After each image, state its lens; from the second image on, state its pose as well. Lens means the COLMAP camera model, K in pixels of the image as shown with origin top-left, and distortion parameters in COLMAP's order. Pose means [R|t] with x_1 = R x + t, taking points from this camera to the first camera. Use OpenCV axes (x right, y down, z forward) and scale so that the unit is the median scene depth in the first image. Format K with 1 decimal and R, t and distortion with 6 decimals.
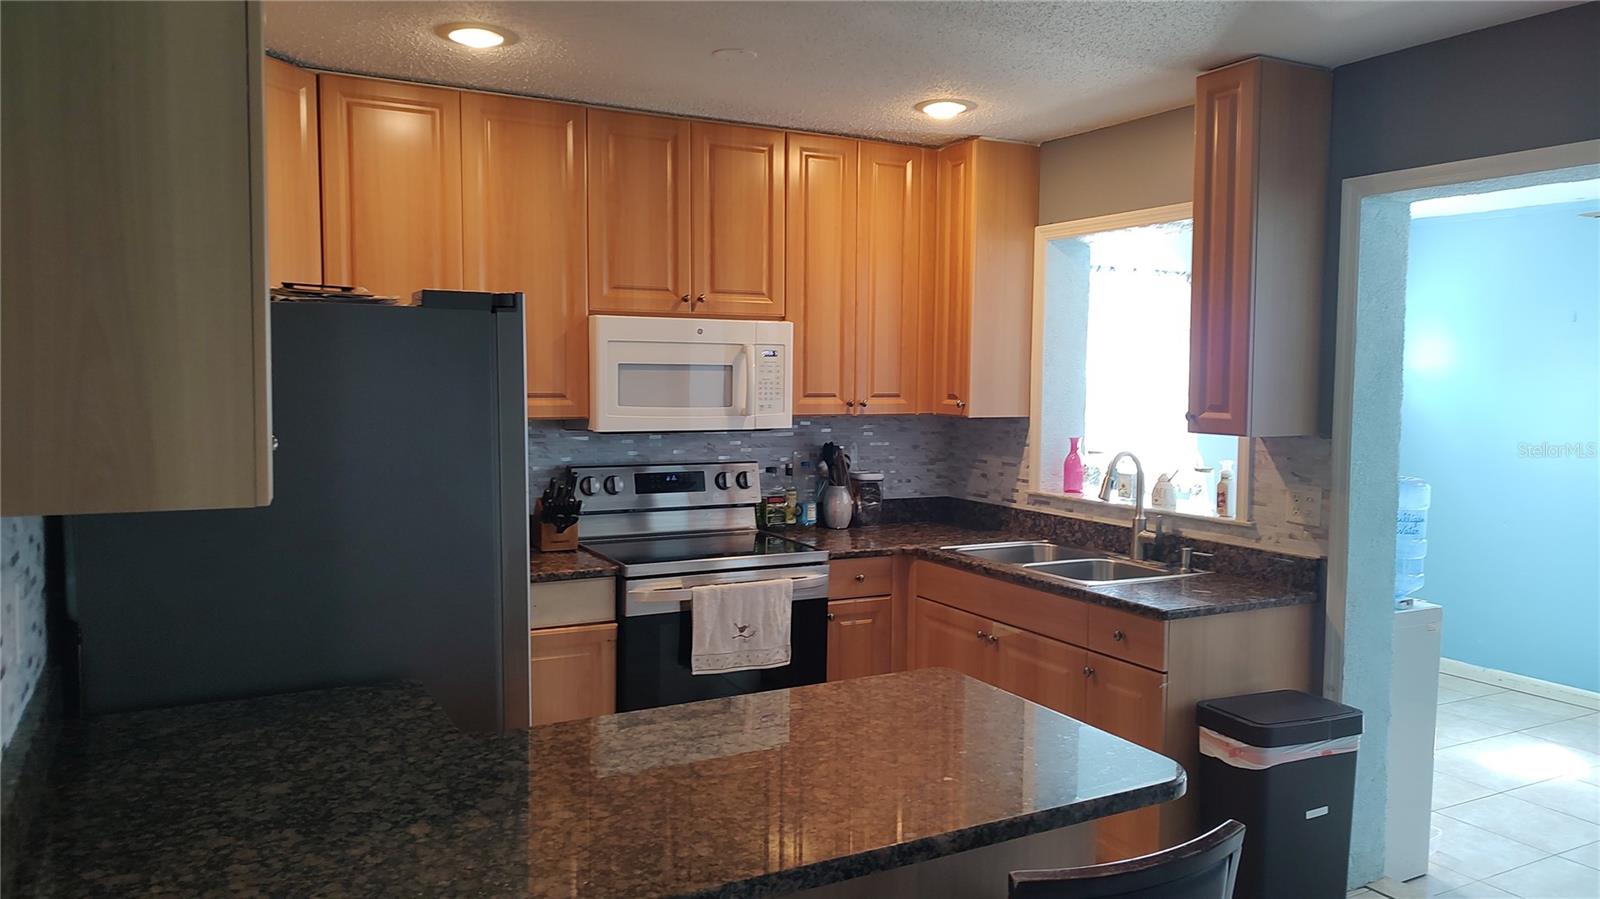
lens RADIAL K [[1142.4, 0, 801.6], [0, 1142.4, 449.3], [0, 0, 1]] dist [0.028987, -0.031426]
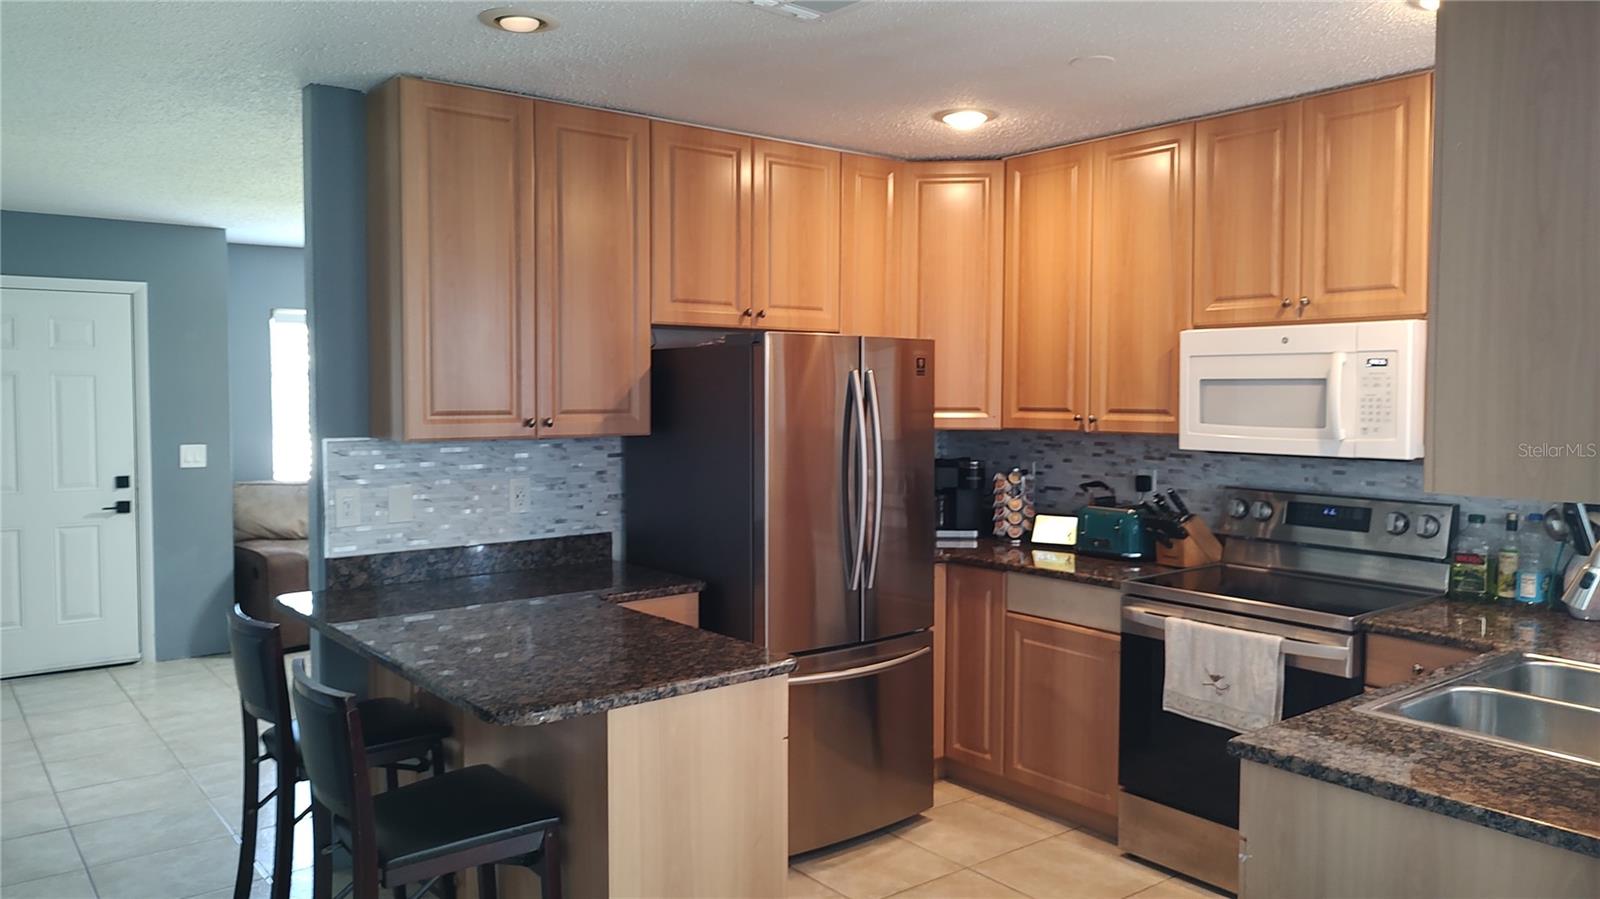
lens RADIAL K [[1142.4, 0, 798.7], [0, 1142.4, 440.9], [0, 0, 1]] dist [0.028987, -0.031426]
pose [[0.162228, 0.035783, -0.986104, 0.736230], [-0.068891, 0.997315, 0.024857, -0.023779], [0.984346, 0.063901, 0.164258, 0.511670]]
